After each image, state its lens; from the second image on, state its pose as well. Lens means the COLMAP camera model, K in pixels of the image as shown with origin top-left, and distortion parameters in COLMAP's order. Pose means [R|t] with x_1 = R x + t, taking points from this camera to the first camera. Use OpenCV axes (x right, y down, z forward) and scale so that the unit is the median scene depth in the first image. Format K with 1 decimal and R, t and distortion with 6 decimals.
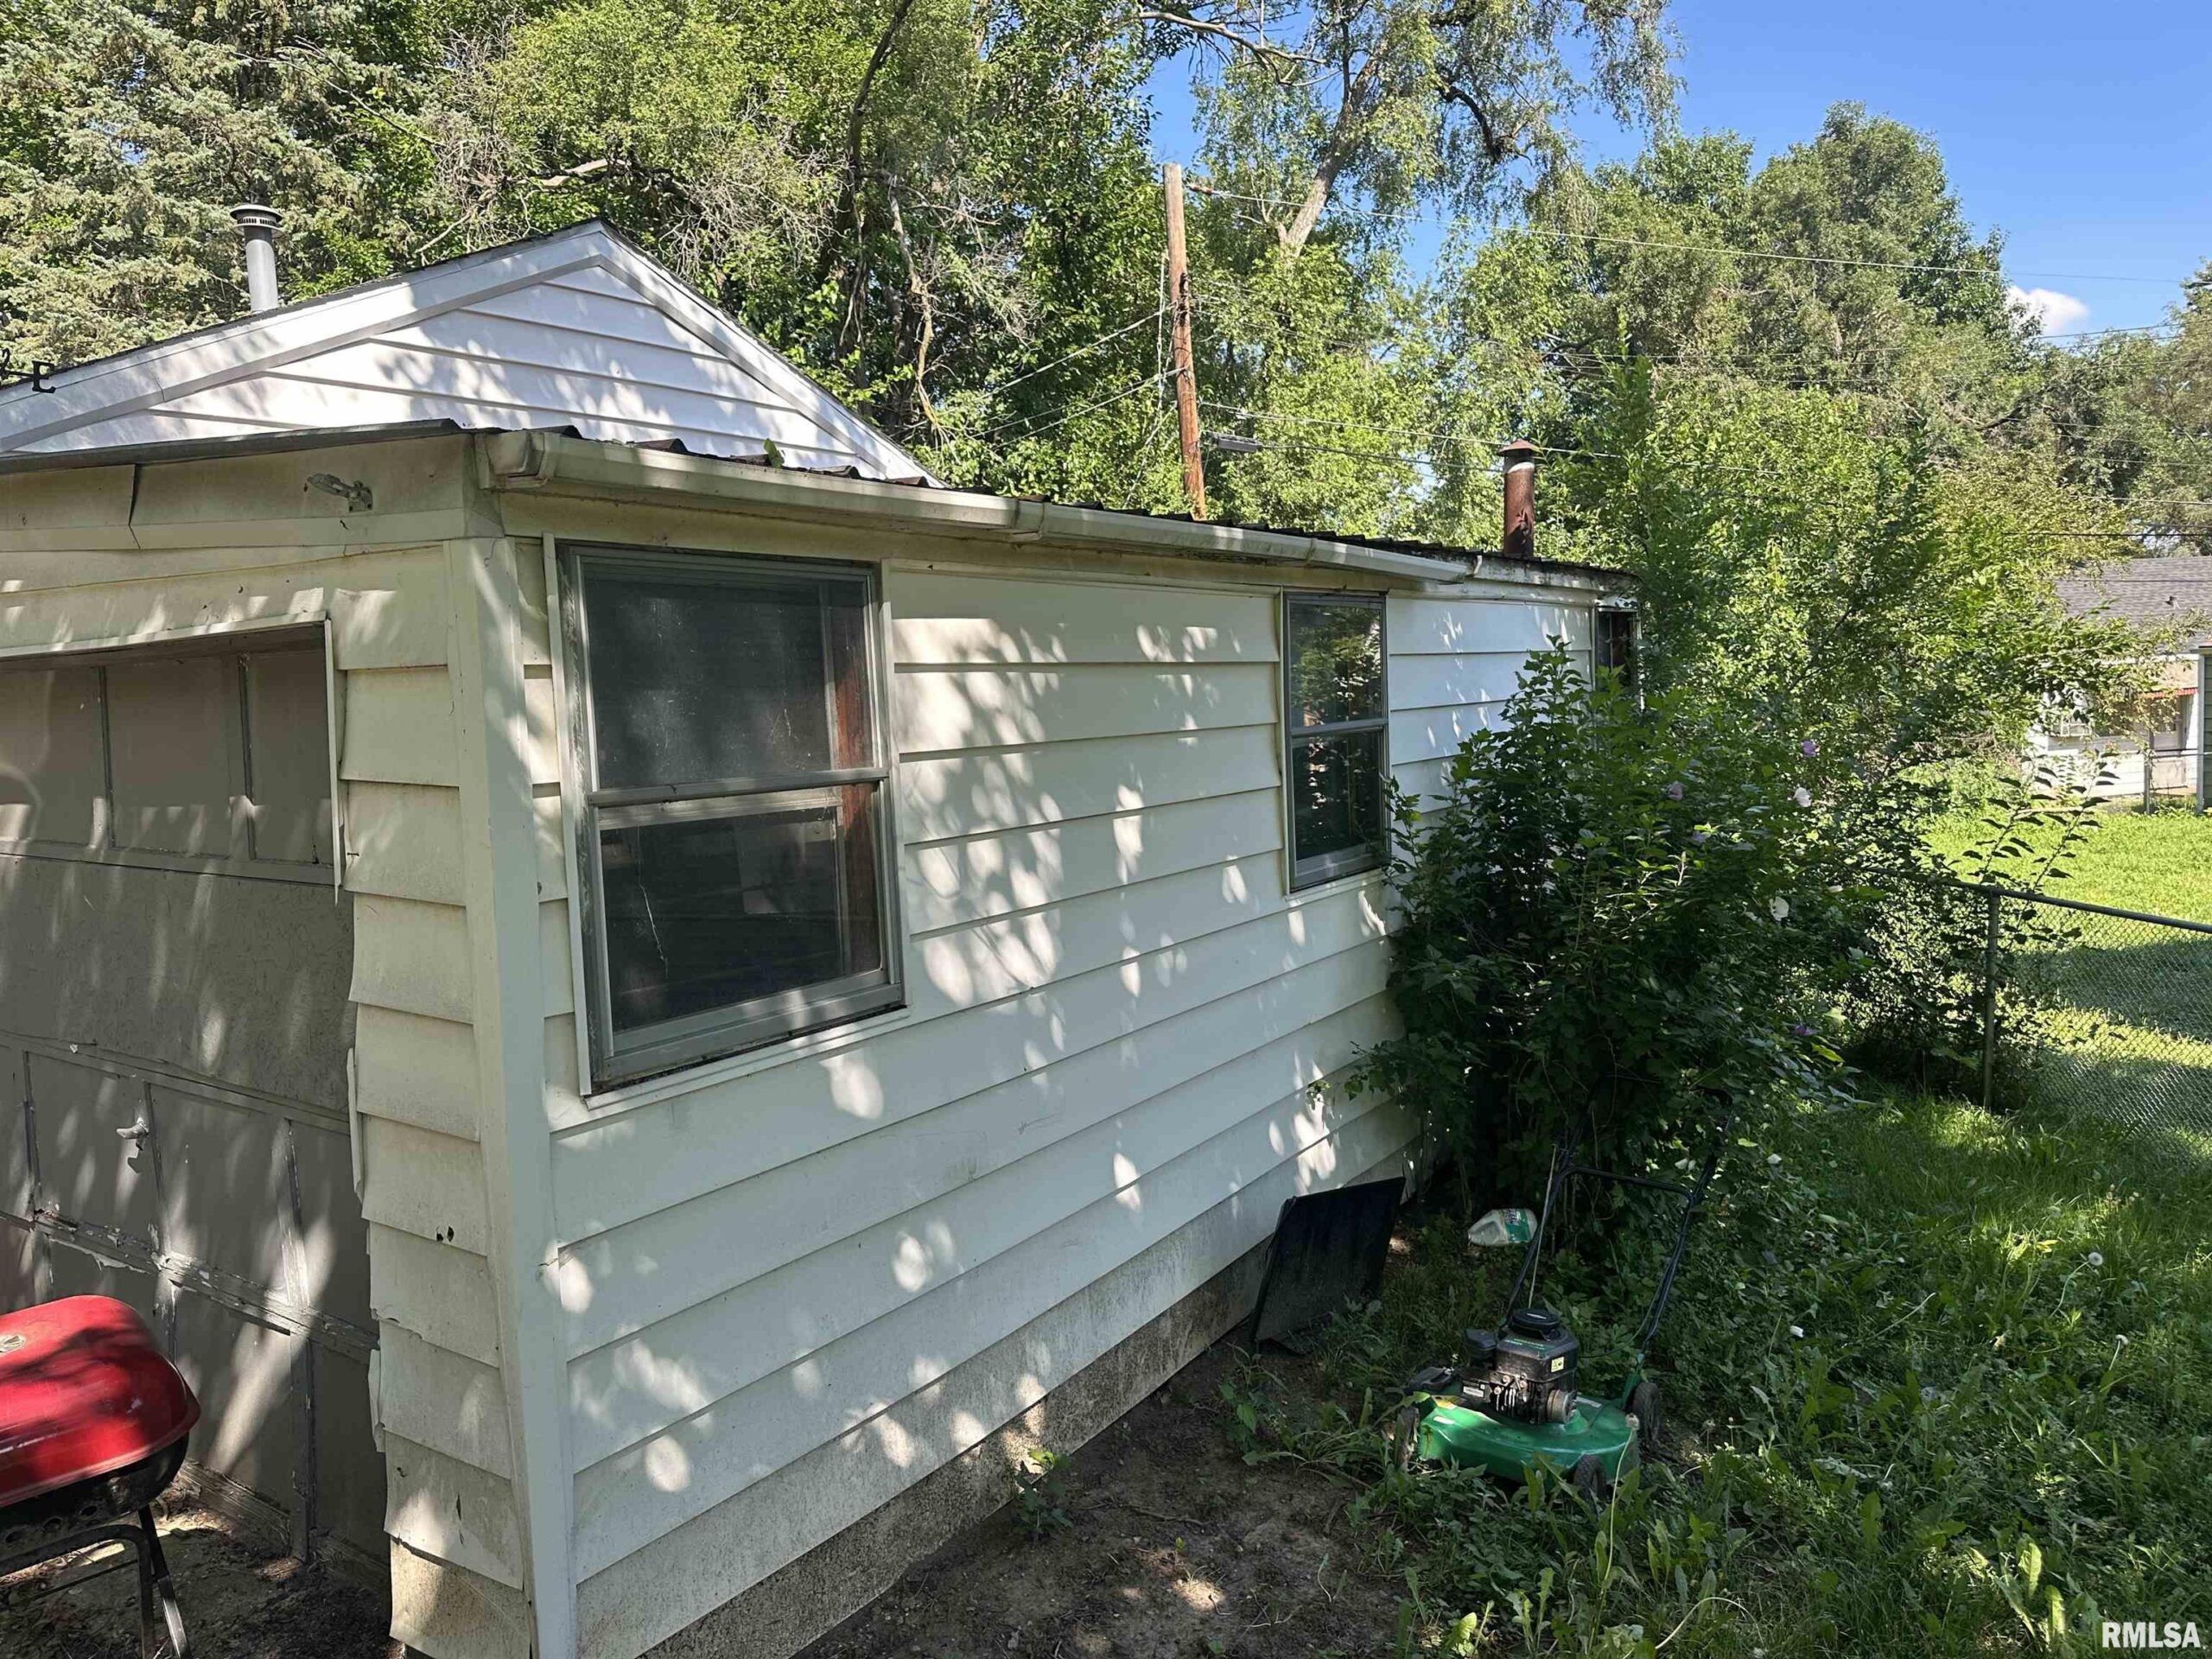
lens RADIAL K [[1588.1, 0, 1106.9], [0, 1588.1, 885.0], [0, 0, 1]] dist [0.026198, -0.002118]
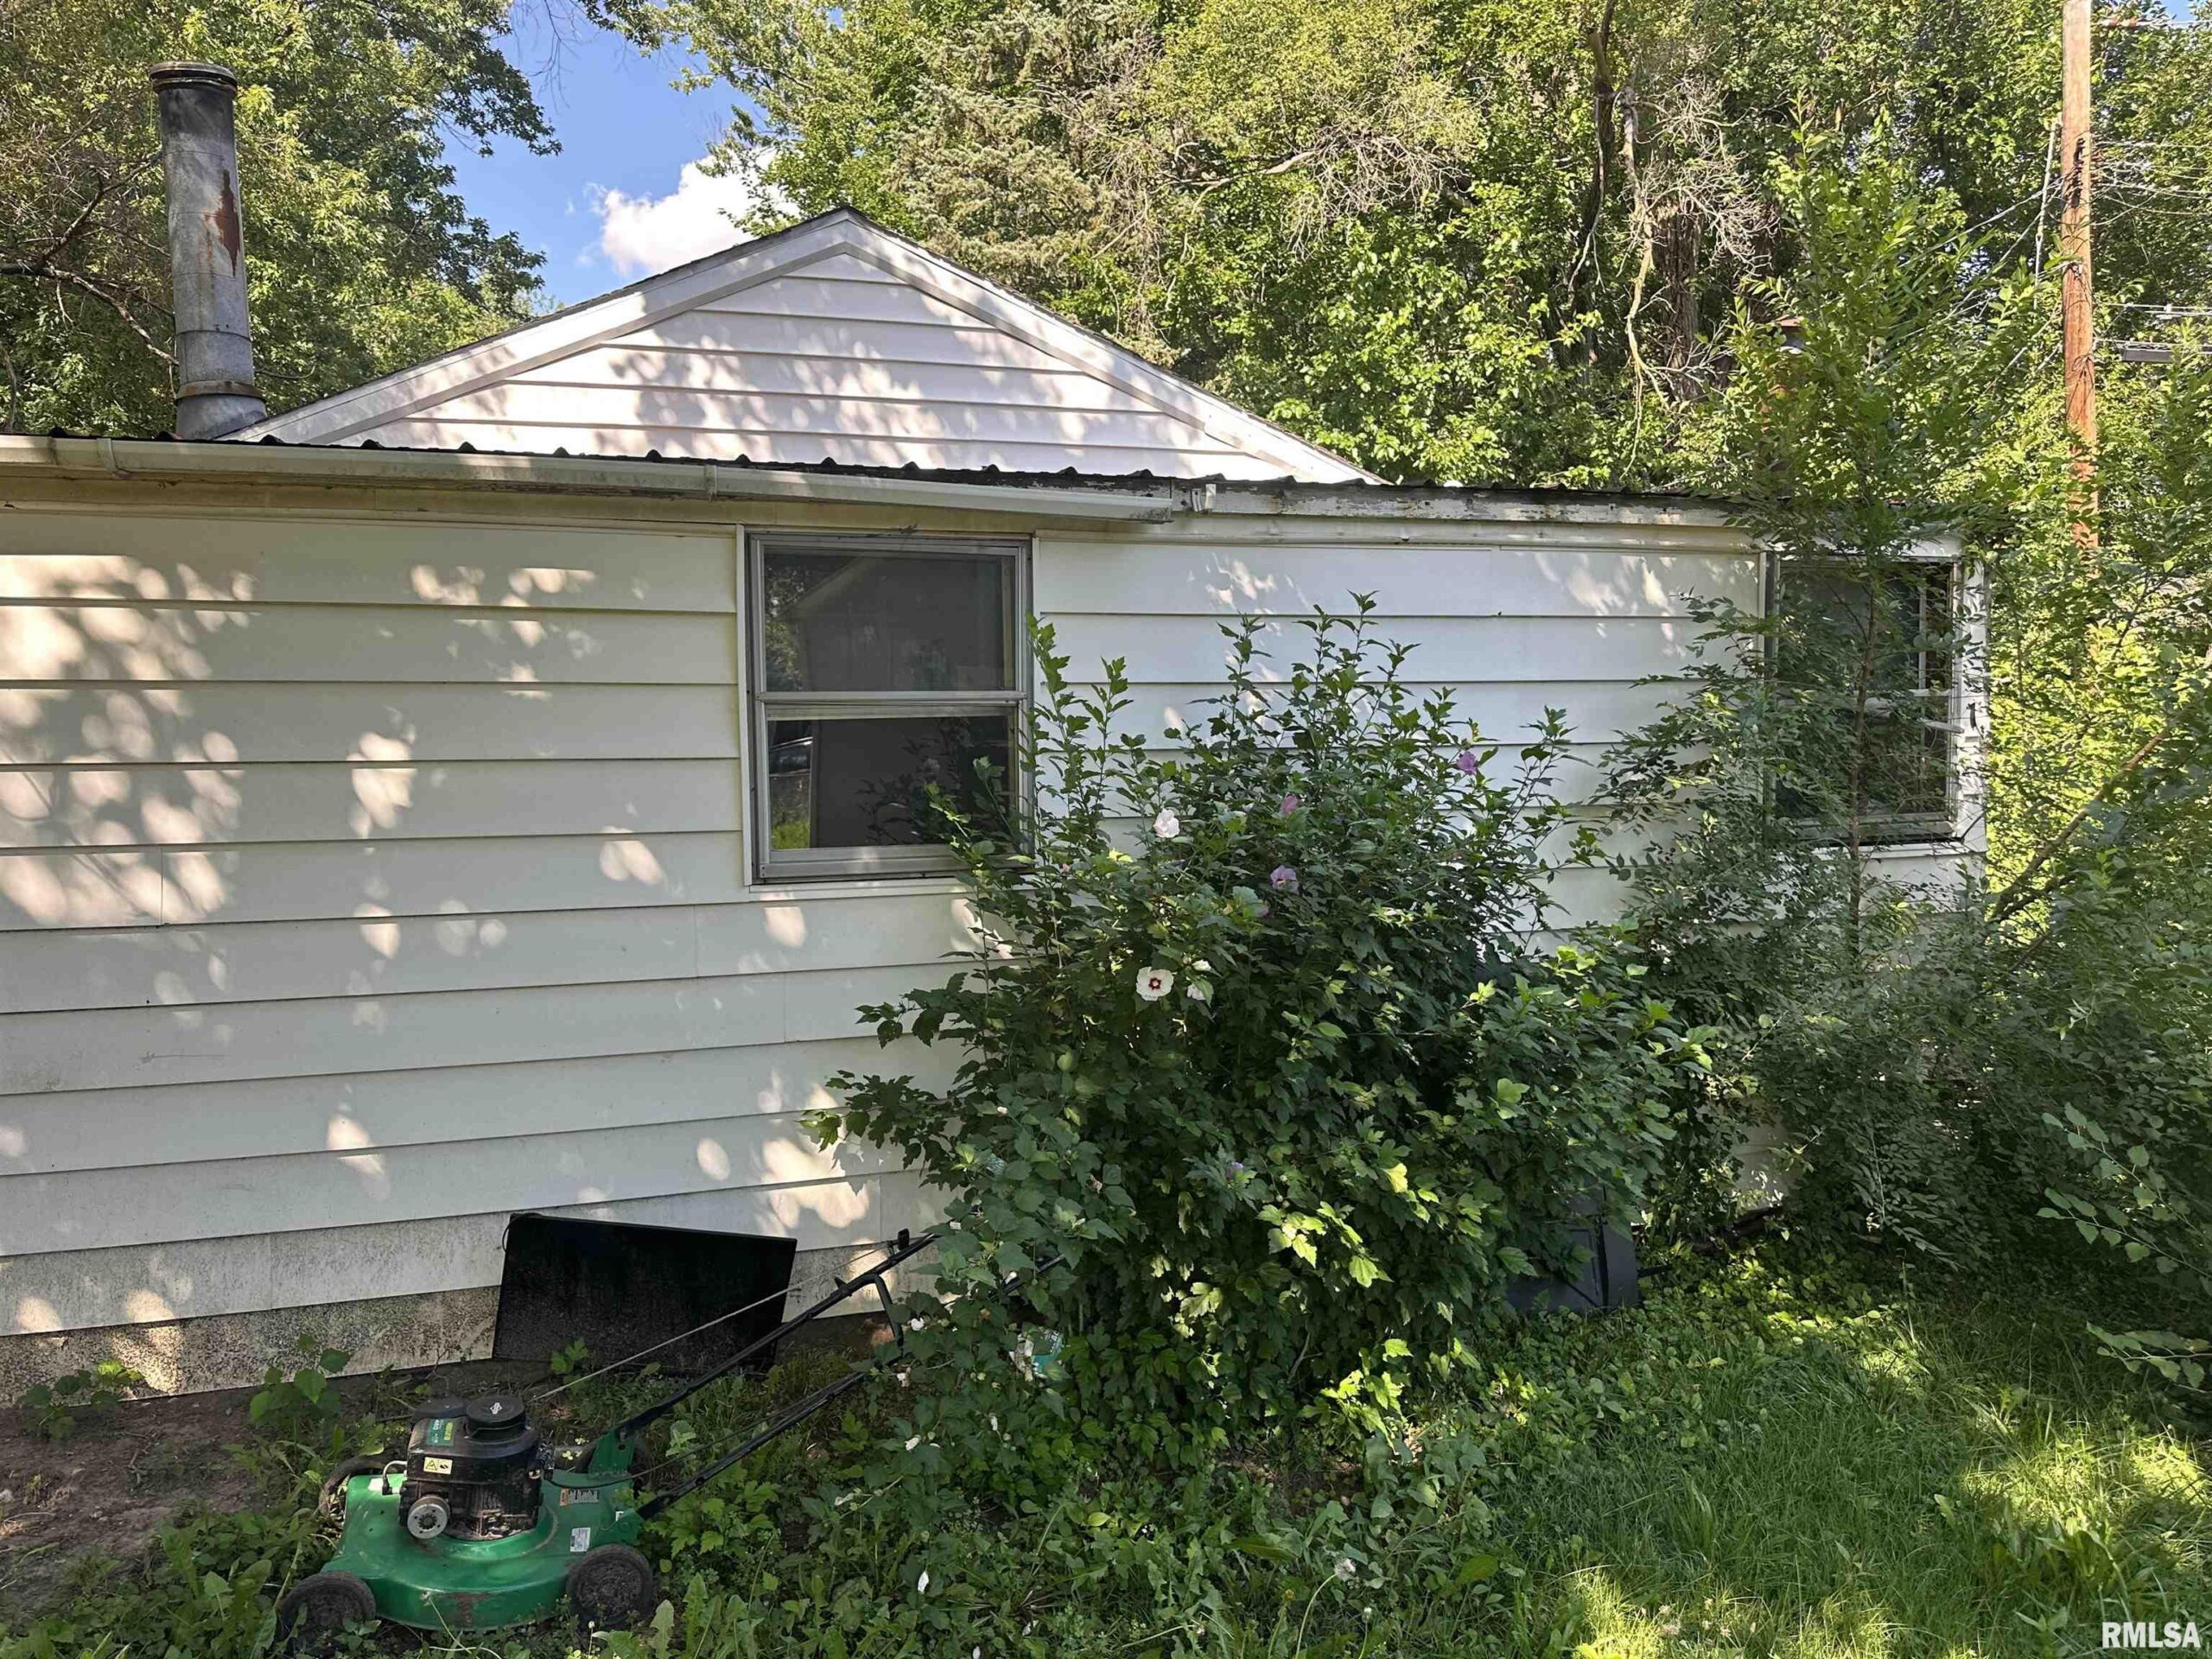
lens RADIAL K [[1548.6, 0, 1108.8], [0, 1548.6, 882.4], [0, 0, 1]] dist [0.107082, -0.150655]
pose [[0.758494, 0.115192, -0.641419, 0.658872], [-0.109482, 0.992789, 0.048829, -0.047280], [0.642418, 0.033187, 0.765635, 0.389361]]
